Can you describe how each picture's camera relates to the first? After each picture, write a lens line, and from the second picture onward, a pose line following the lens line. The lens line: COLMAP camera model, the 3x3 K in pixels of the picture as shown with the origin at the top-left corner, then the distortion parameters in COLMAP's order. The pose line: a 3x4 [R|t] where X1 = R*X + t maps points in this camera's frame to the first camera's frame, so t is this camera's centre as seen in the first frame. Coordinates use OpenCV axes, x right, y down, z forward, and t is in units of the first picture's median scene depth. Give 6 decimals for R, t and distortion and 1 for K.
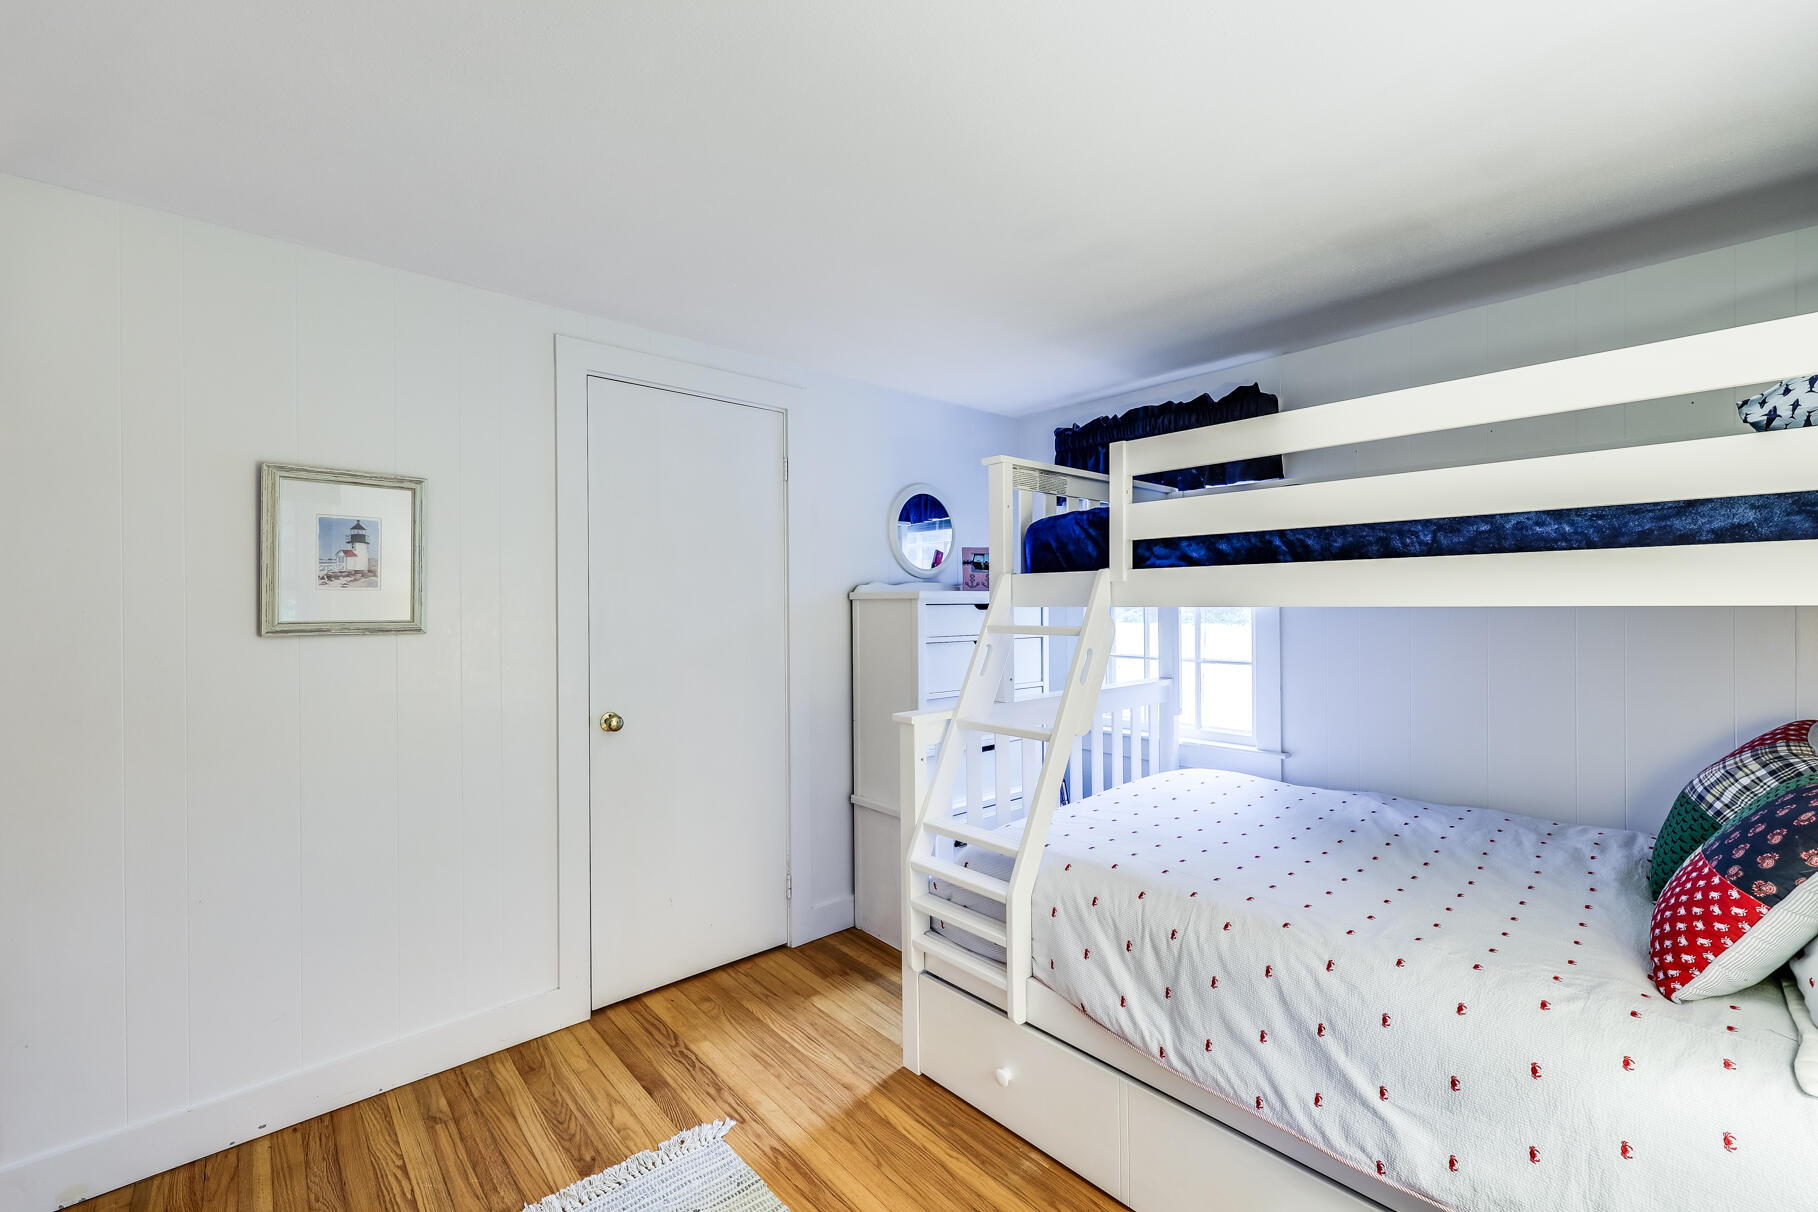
lens RADIAL K [[765.2, 0, 909.0], [0, 765.2, 606.0], [0, 0, 1]] dist [-0.000806, -0.000297]
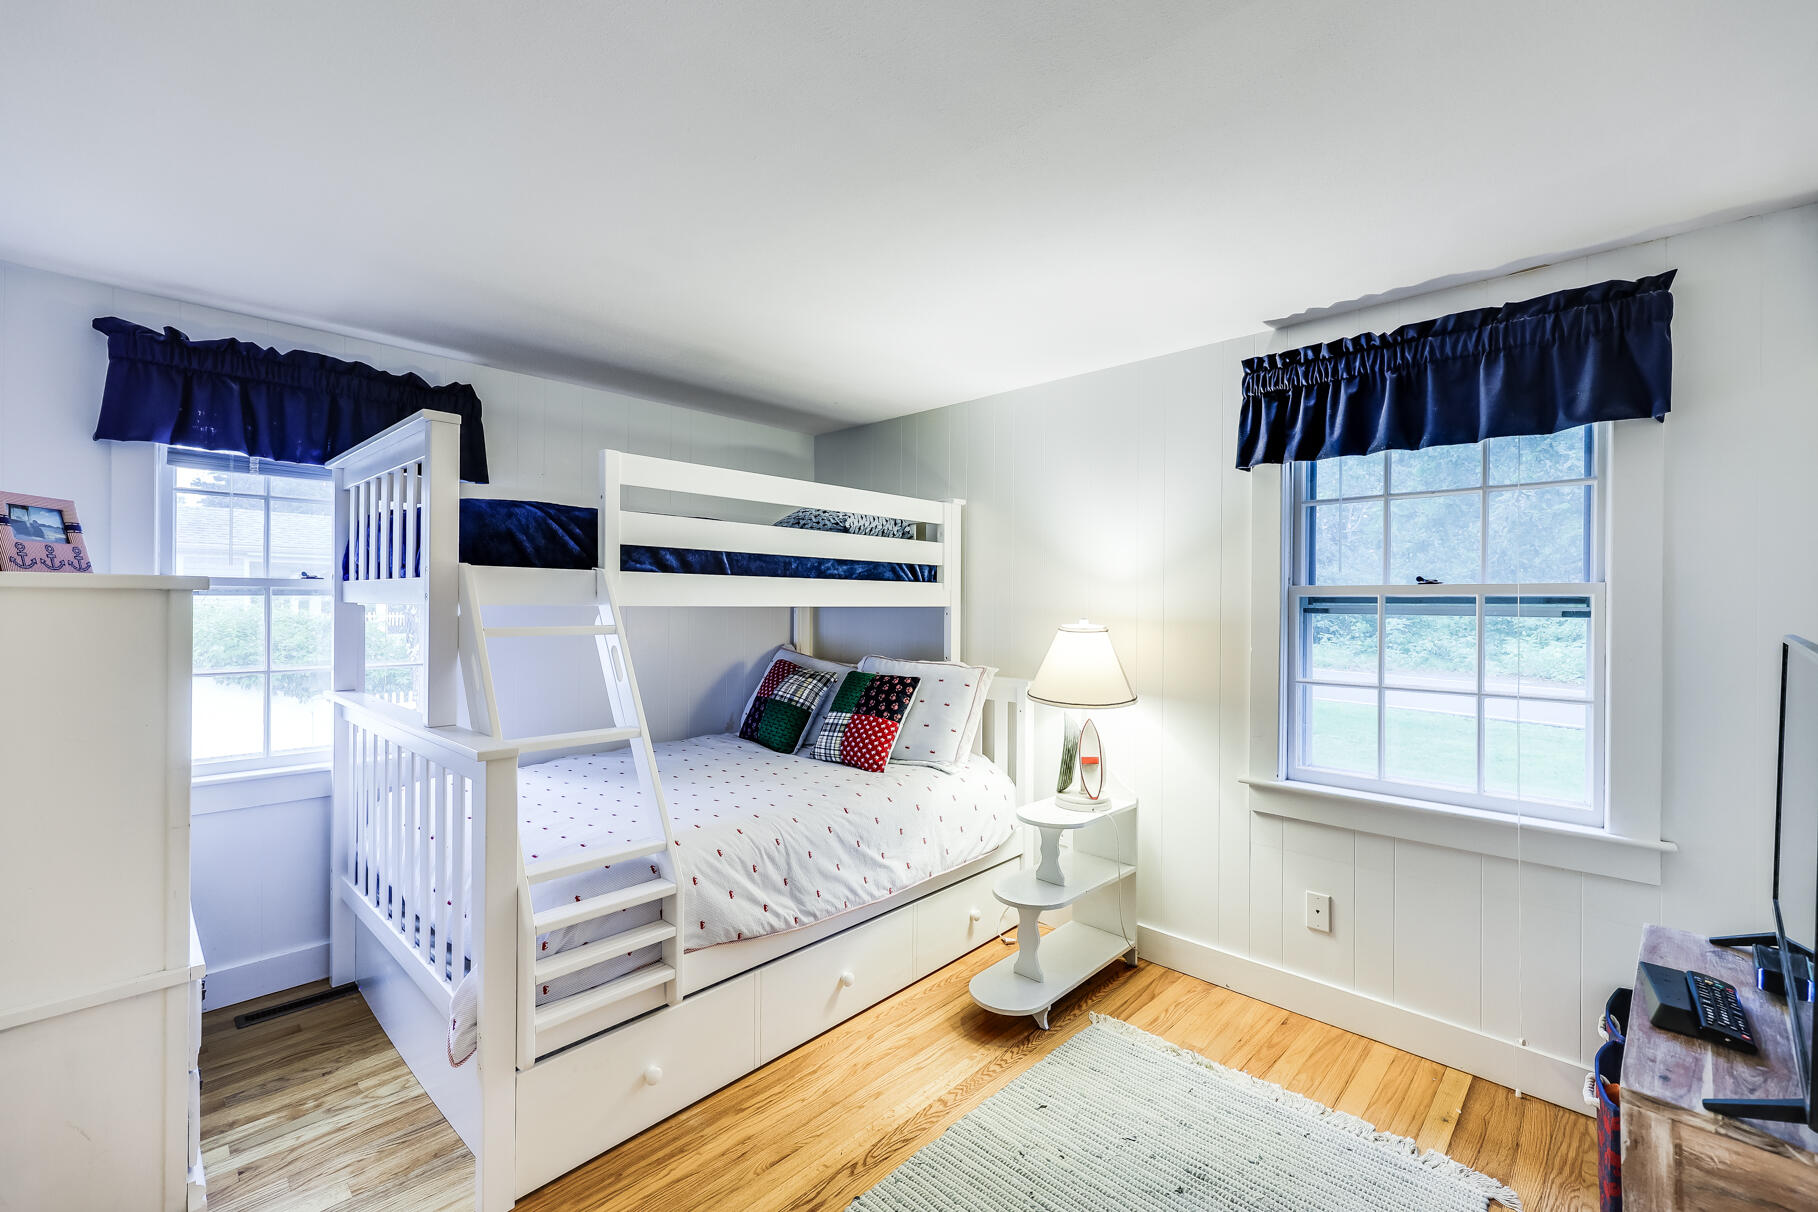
lens RADIAL K [[765.2, 0, 909.0], [0, 765.2, 606.0], [0, 0, 1]] dist [-0.000806, -0.000297]
pose [[-0.099072, 0.002253, 0.995078, -0.995111], [-0.004399, 0.999987, -0.002702, 0.003008], [-0.995071, -0.004646, -0.099060, 0.843287]]
